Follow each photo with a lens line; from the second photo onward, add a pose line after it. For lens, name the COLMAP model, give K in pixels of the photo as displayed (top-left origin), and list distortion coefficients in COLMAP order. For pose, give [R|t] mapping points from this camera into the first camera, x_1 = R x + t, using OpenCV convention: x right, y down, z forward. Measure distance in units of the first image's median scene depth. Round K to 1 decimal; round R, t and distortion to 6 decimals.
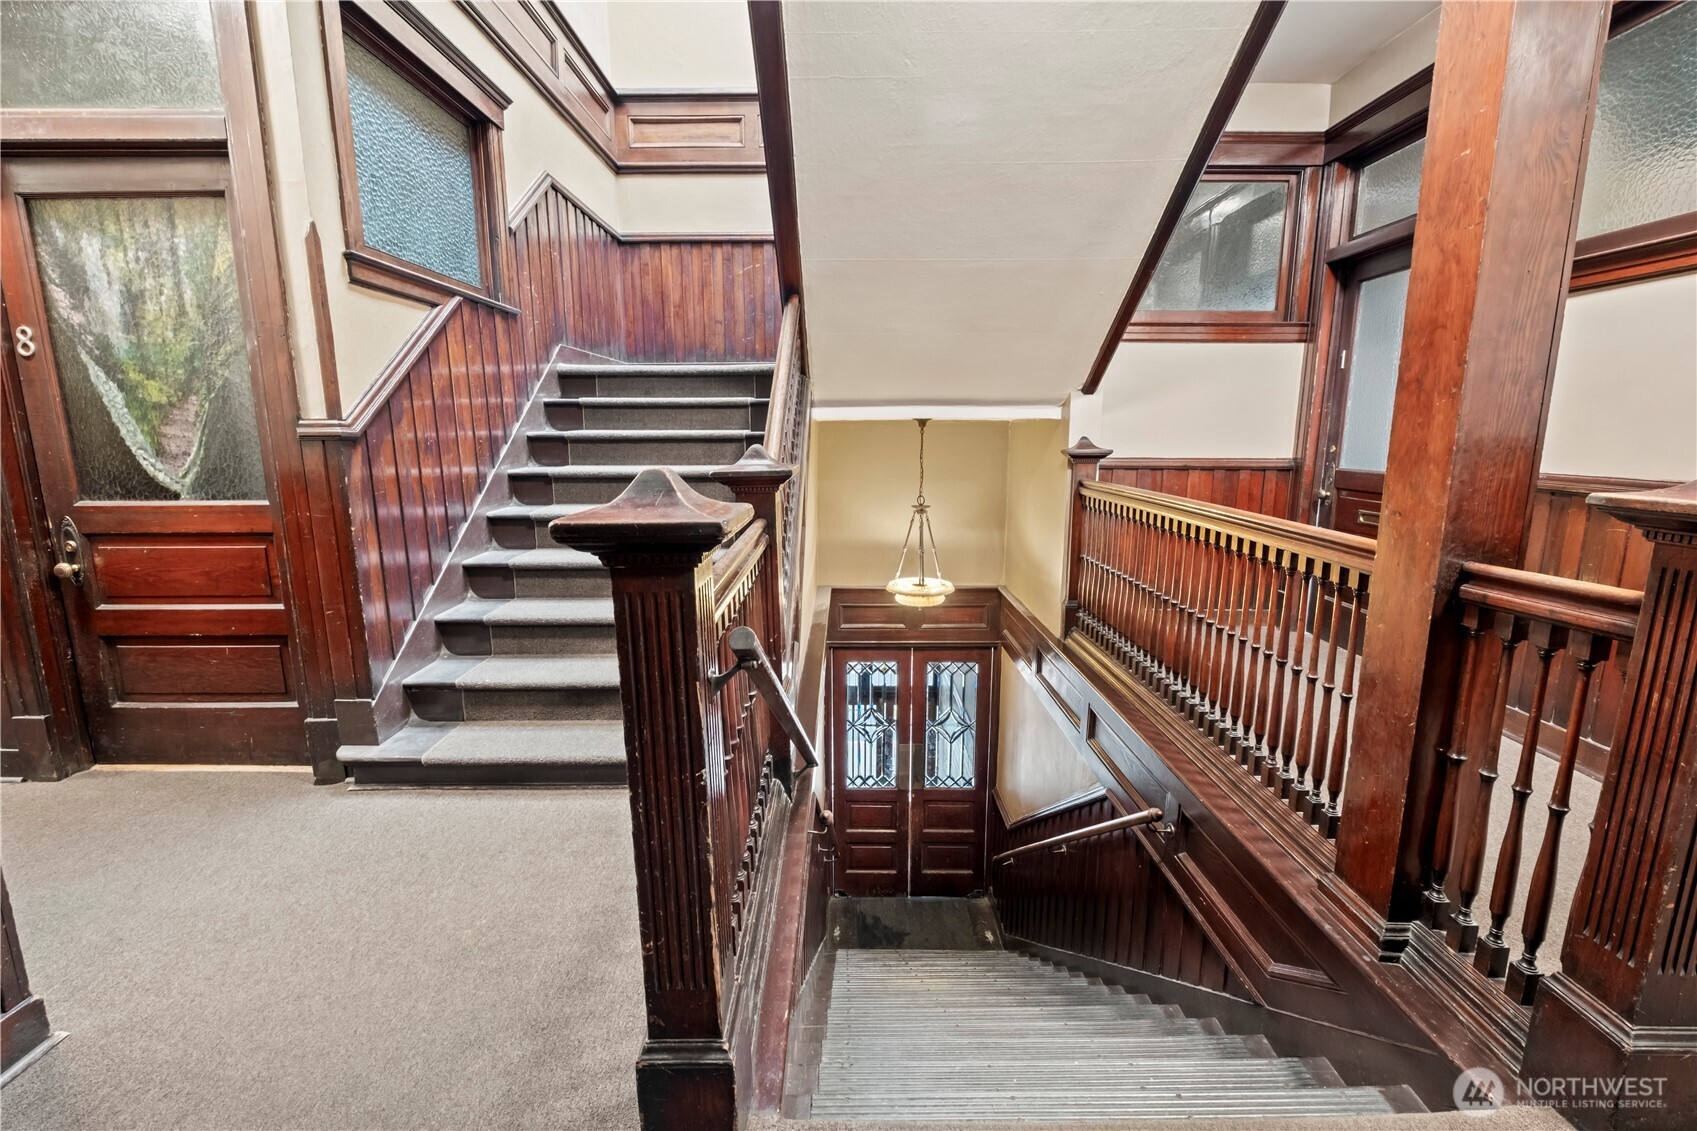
lens RADIAL K [[741.1, 0, 839.4], [0, 741.1, 558.8], [0, 0, 1]] dist [0.002945, -0.003966]
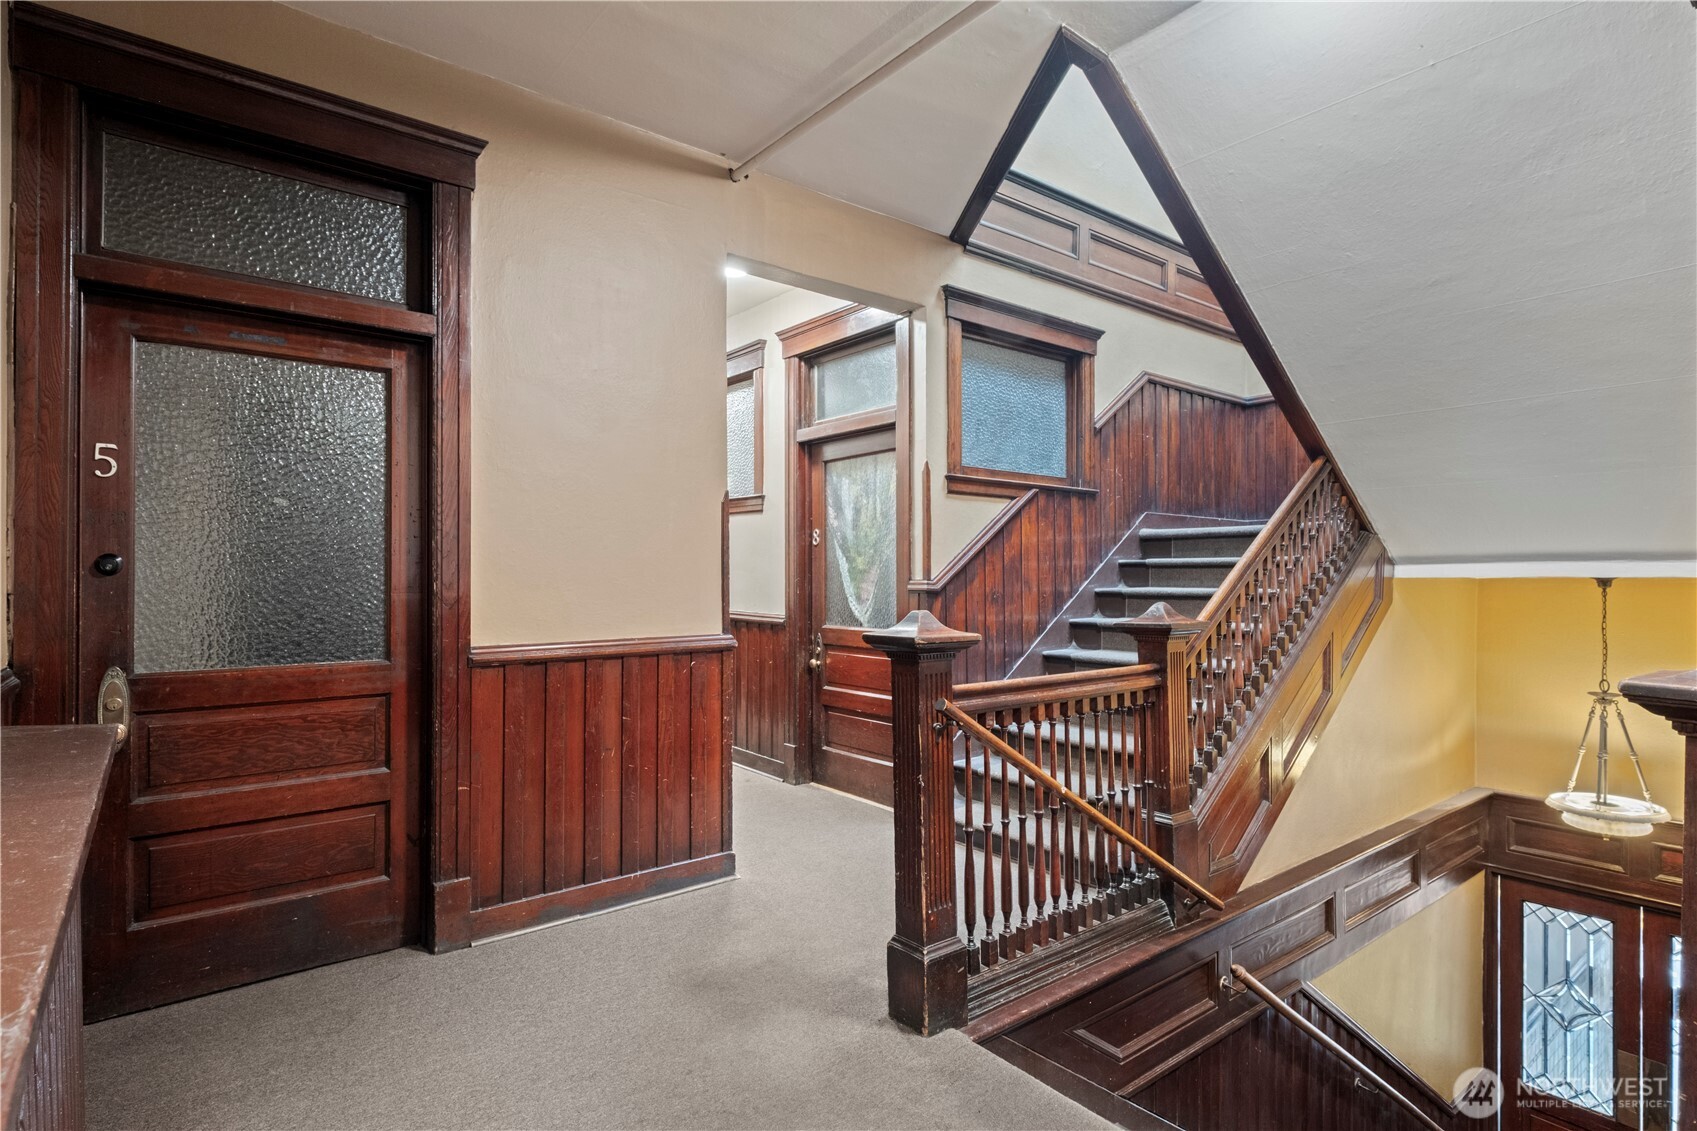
lens RADIAL K [[847.4, 0, 843.8], [0, 847.4, 574.4], [0, 0, 1]] dist [0.008278, -0.003171]
pose [[0.626698, -0.000701, -0.779262, 0.492971], [-0.140183, 0.983584, -0.113624, 0.022791], [0.766550, 0.180447, 0.616312, -0.194492]]
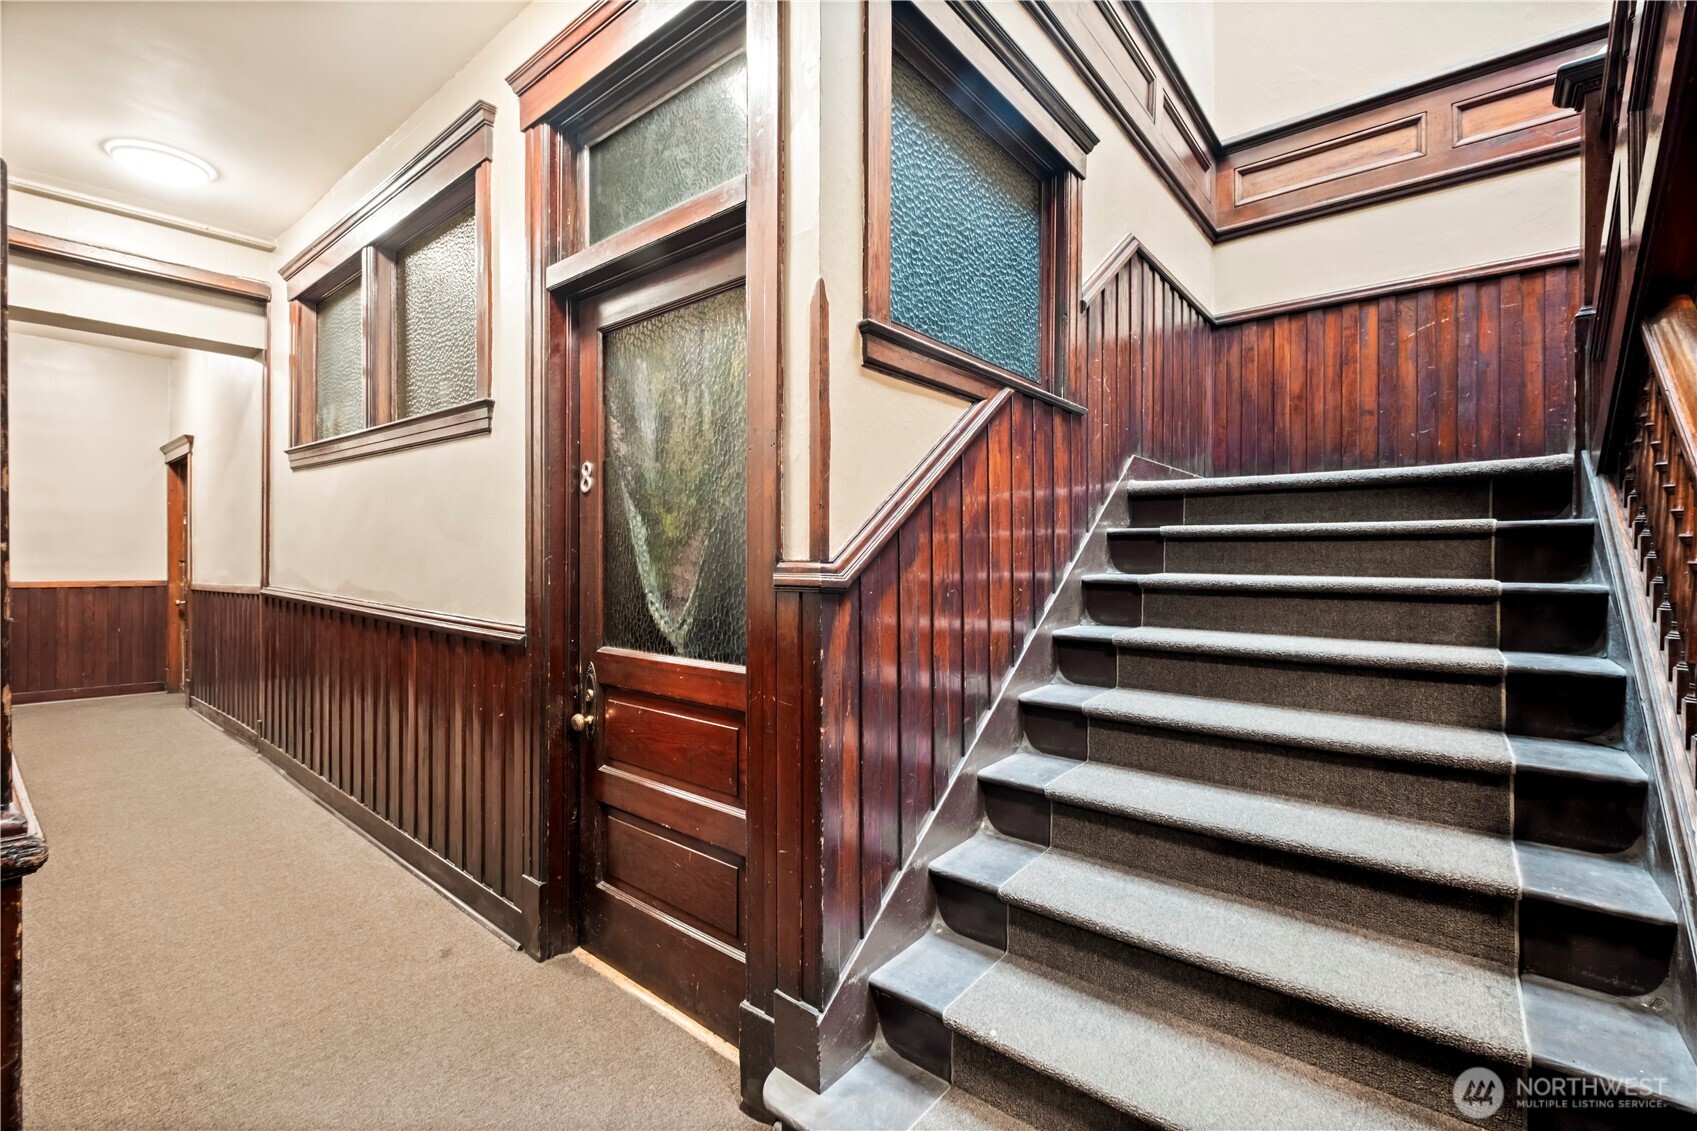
lens RADIAL K [[741.1, 0, 847.2], [0, 741.1, 560.7], [0, 0, 1]] dist [0.002945, -0.003966]
pose [[0.778958, 0.008707, -0.627015, -0.199445], [-0.116803, 0.984419, -0.131437, -0.085092], [0.616102, 0.175621, 0.767839, 0.412811]]
